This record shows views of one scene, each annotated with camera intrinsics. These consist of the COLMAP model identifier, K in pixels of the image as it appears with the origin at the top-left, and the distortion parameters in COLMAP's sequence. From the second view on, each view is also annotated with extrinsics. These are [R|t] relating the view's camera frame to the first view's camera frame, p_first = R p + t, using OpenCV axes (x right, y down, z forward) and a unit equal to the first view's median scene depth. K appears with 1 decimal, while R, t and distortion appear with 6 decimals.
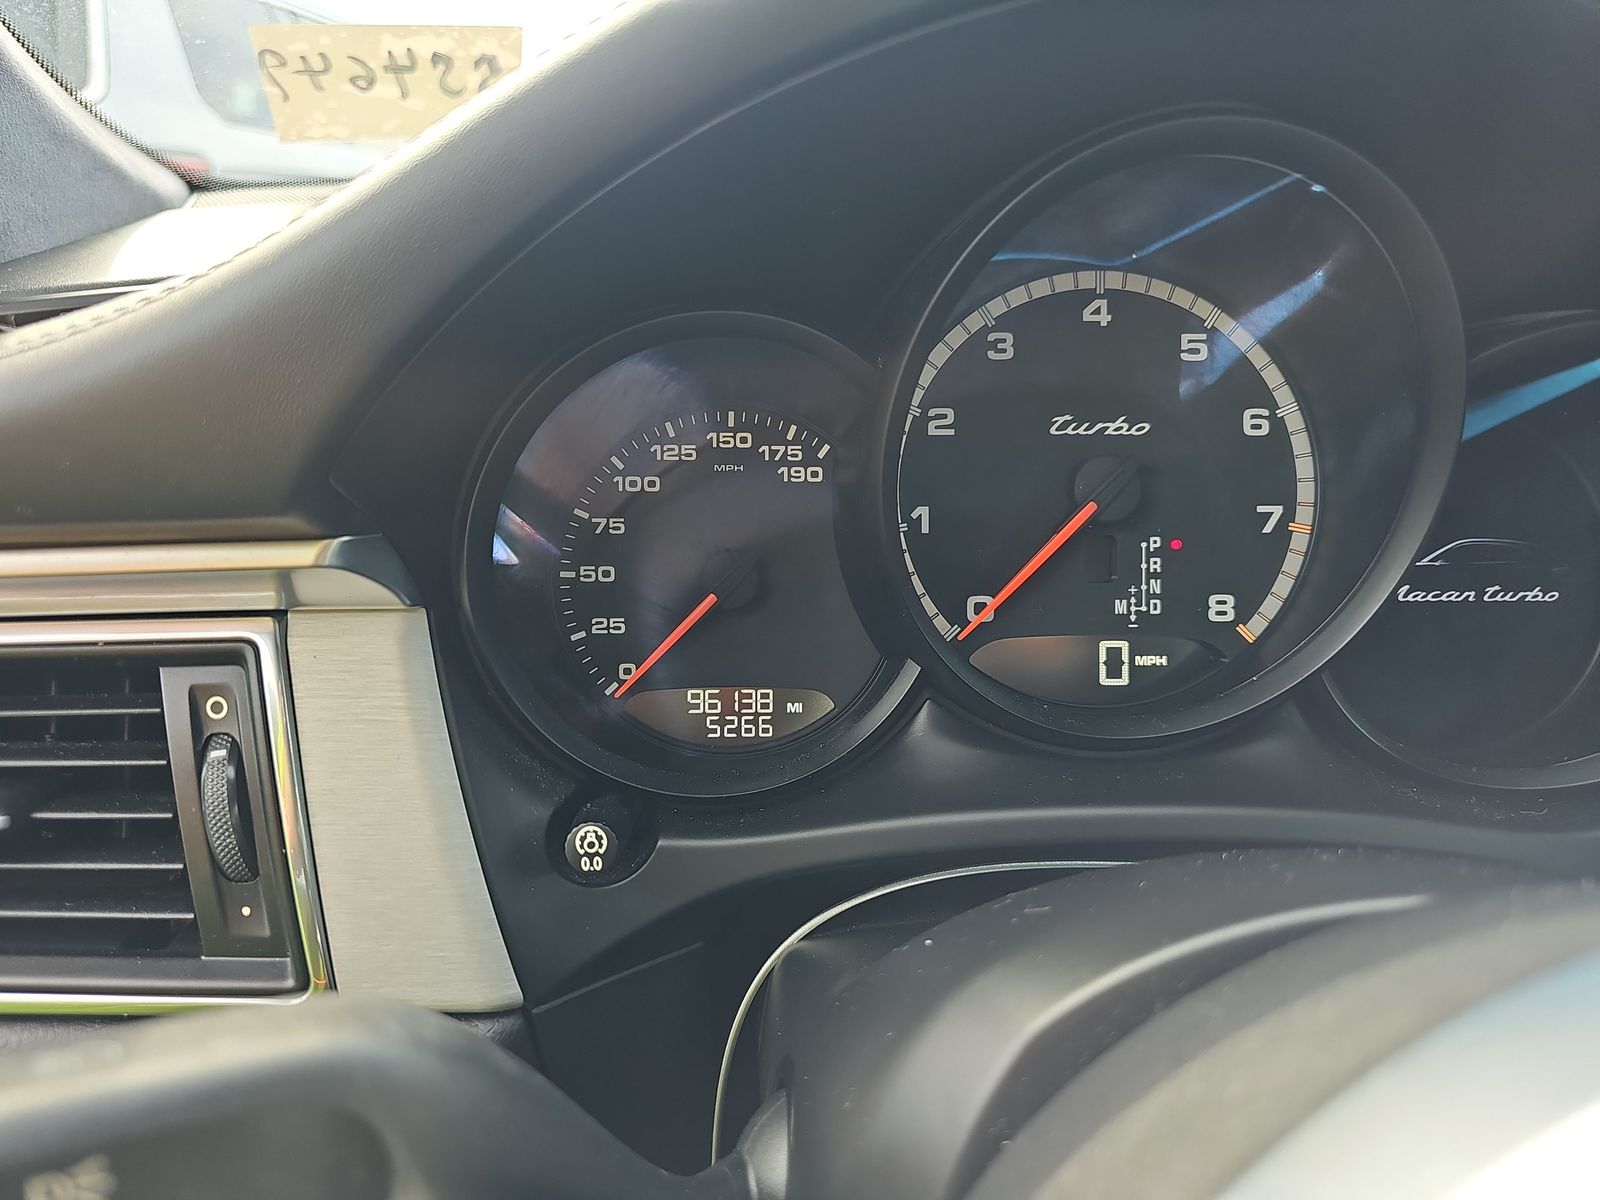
lens RADIAL K [[1094.4, 0, 794.1], [0, 1094.4, 606.2], [0, 0, 1]] dist [0.004713, 0.000145]
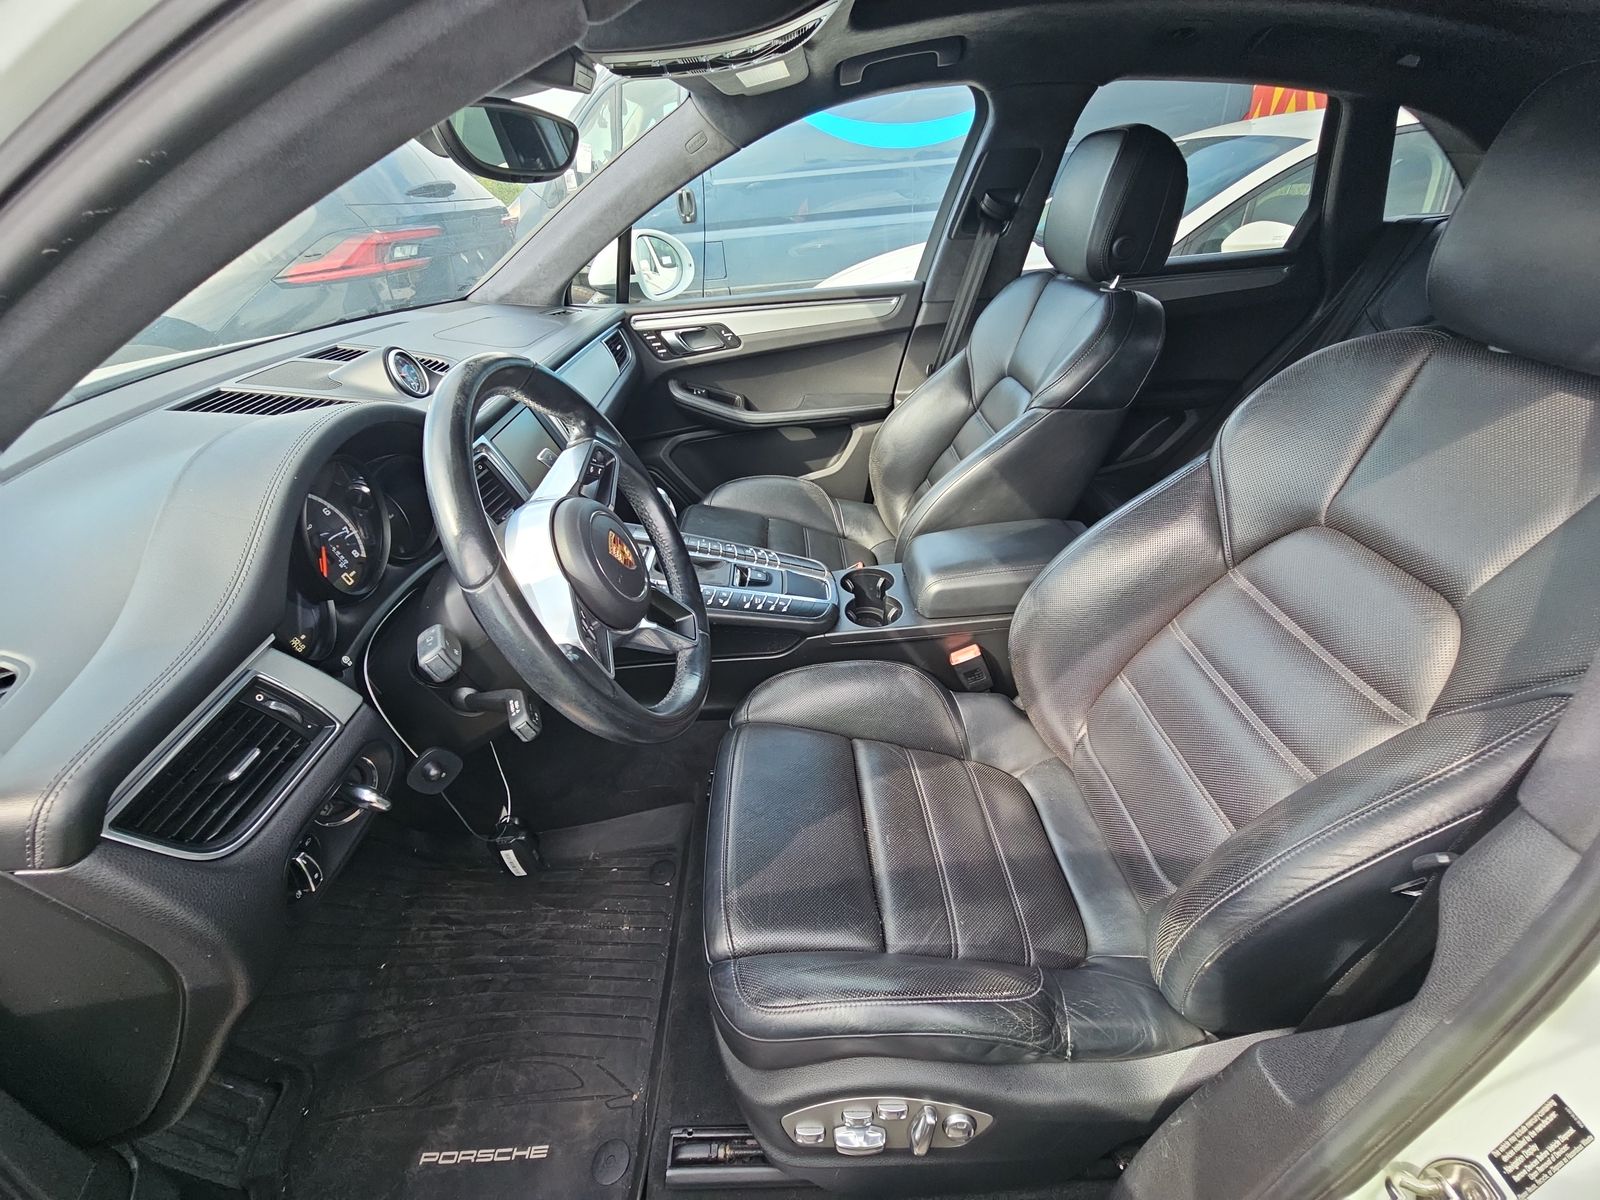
lens RADIAL K [[658.5, 0, 797.7], [0, 658.5, 599.7], [0, 0, 1]] dist [0.006059, -0.005536]
pose [[0.012288, -0.549210, 0.835594, -1.741944], [0.402707, 0.767608, 0.498603, -0.429169], [-0.915246, 0.330373, 0.230603, -1.018433]]
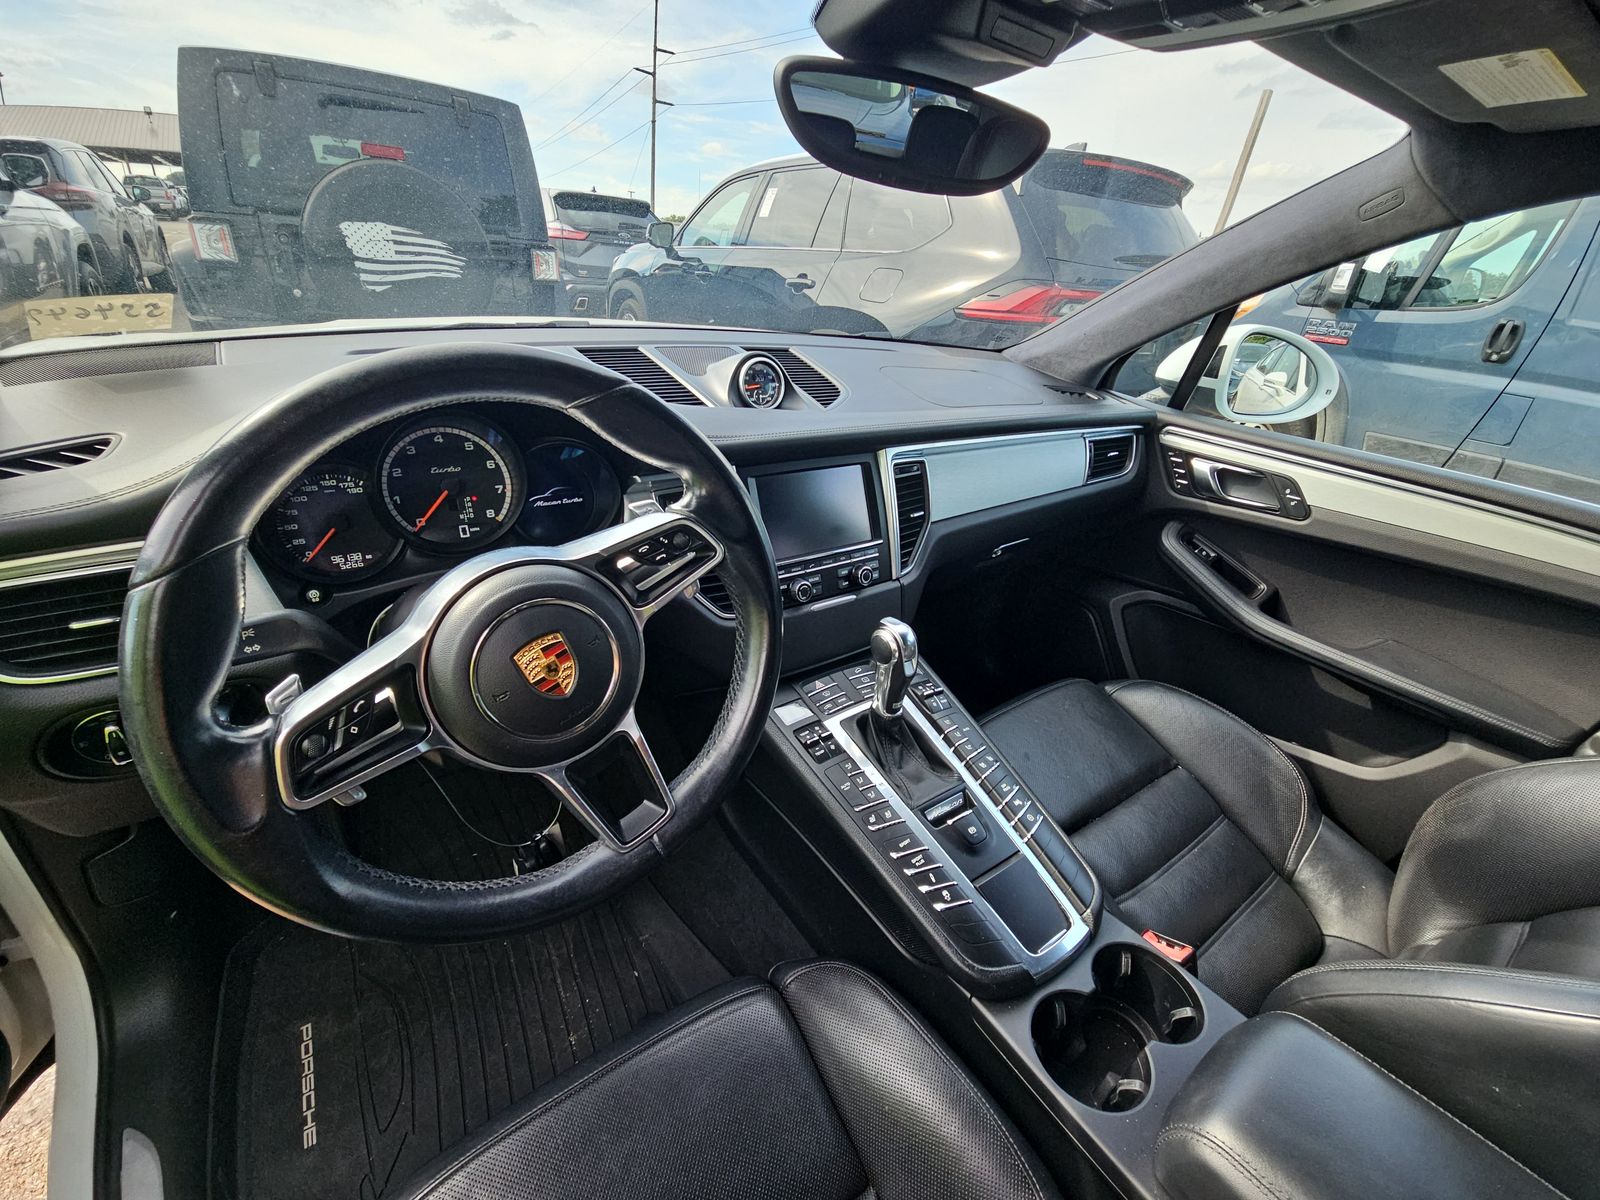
lens RADIAL K [[658.5, 0, 795.2], [0, 658.5, 597.0], [0, 0, 1]] dist [0.006059, -0.005536]
pose [[0.841262, -0.192664, 0.505132, 0.060162], [0.108590, 0.975521, 0.191226, -0.039152], [-0.529609, -0.106019, 0.841590, -1.587989]]
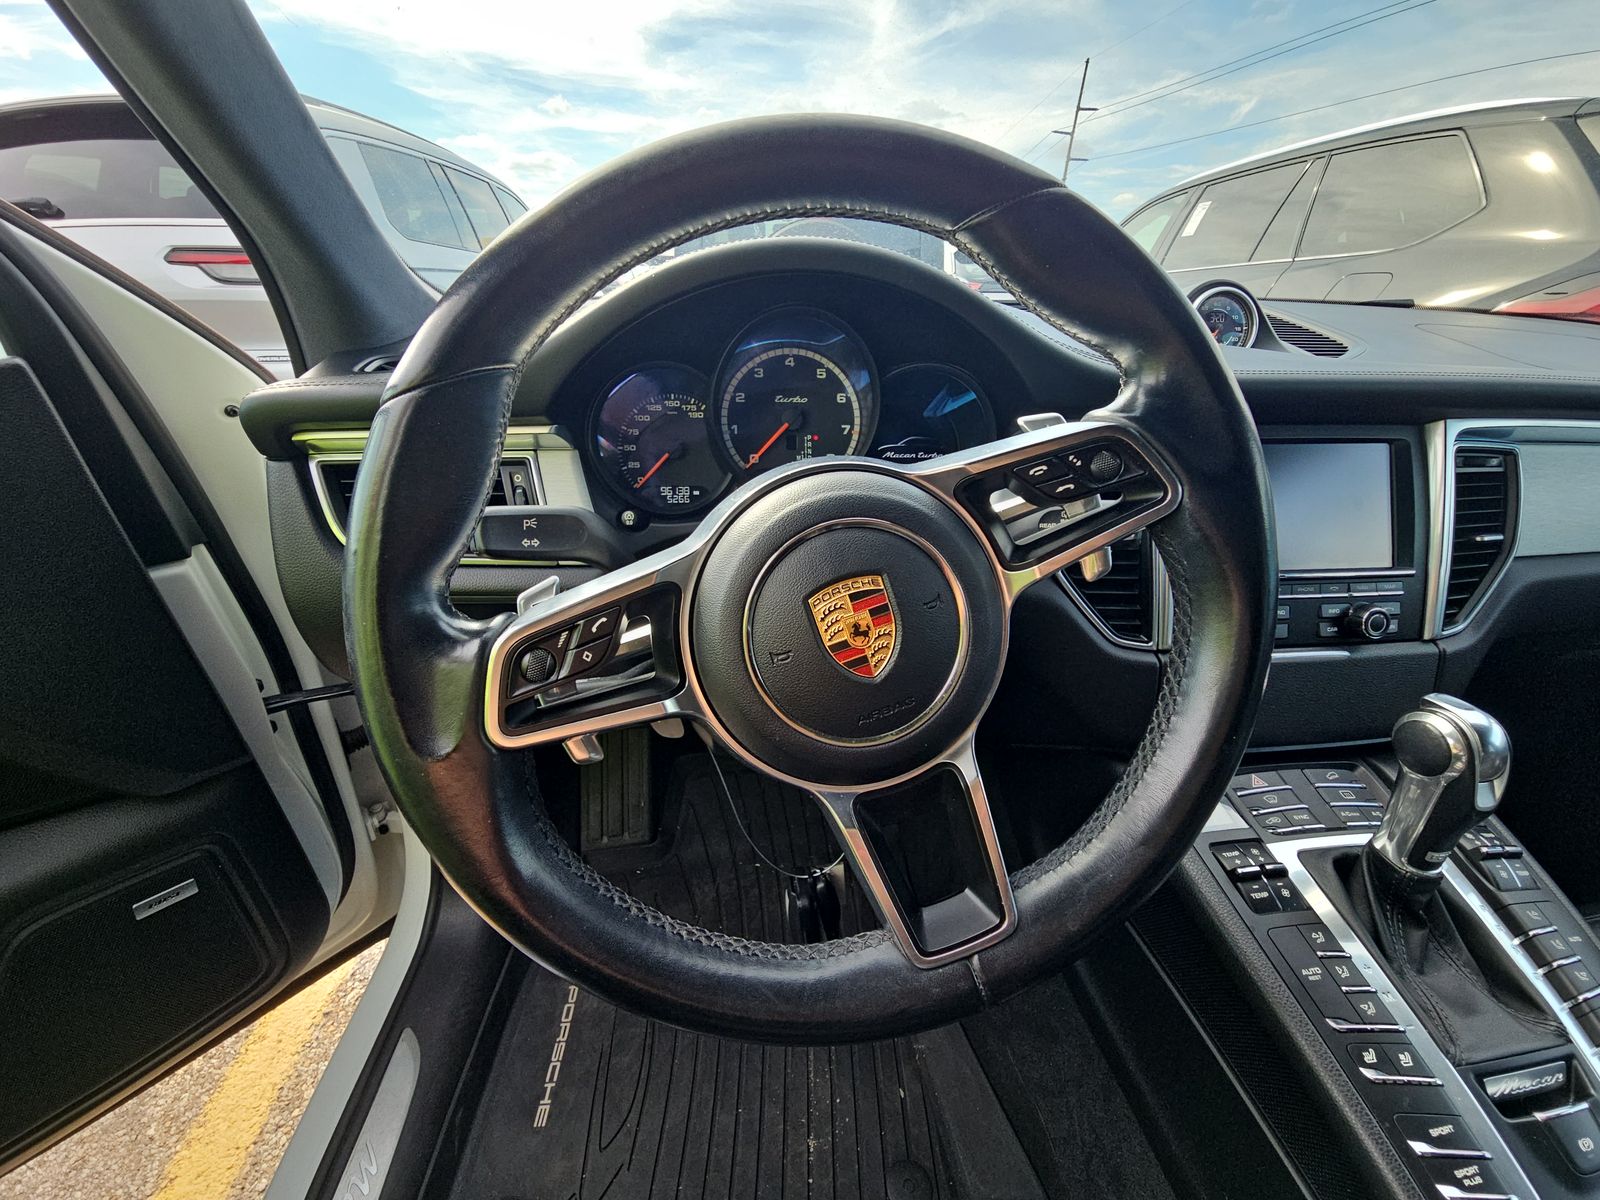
lens RADIAL K [[658.5, 0, 801.8], [0, 658.5, 593.8], [0, 0, 1]] dist [0.006059, -0.005536]
pose [[0.998280, -0.013547, 0.057040, 0.194170], [0.008996, 0.996810, 0.079303, 0.240604], [-0.057932, -0.078653, 0.995217, -0.917305]]
